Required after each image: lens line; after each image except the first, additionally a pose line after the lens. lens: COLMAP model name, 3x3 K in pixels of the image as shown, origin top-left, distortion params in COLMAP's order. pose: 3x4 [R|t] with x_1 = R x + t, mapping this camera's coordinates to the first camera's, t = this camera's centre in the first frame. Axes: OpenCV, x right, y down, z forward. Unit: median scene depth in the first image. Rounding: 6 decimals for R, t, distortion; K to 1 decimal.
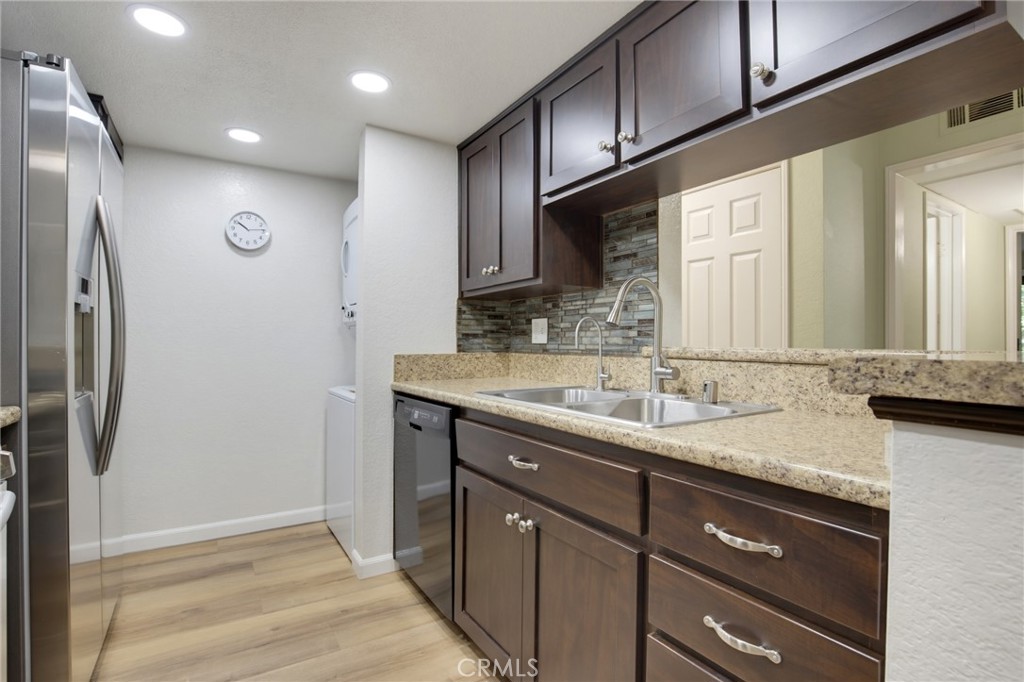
lens RADIAL K [[507.8, 0, 510.1], [0, 507.8, 340.3], [0, 0, 1]] dist [0.021257, 0.000179]
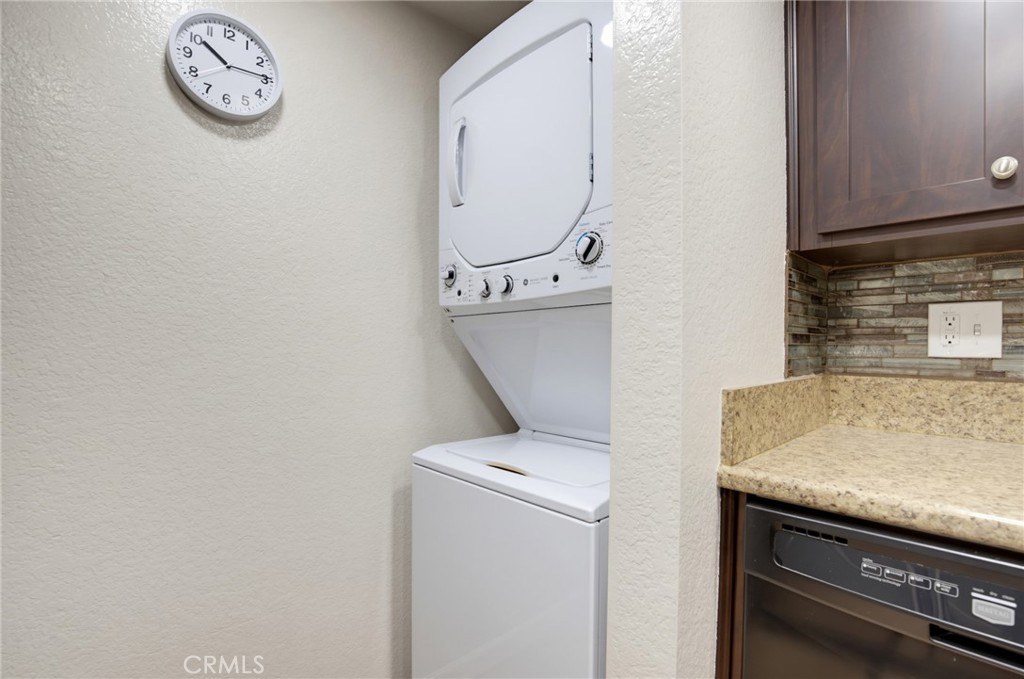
lens RADIAL K [[469.0, 0, 514.5], [0, 469.0, 344.8], [0, 0, 1]] dist [-0.002230, -0.000548]
pose [[0.975162, 0.008887, 0.221316, -0.377252], [-0.009089, 0.999959, -0.000106, -0.001488], [-0.221308, -0.001908, 0.975202, 0.600860]]
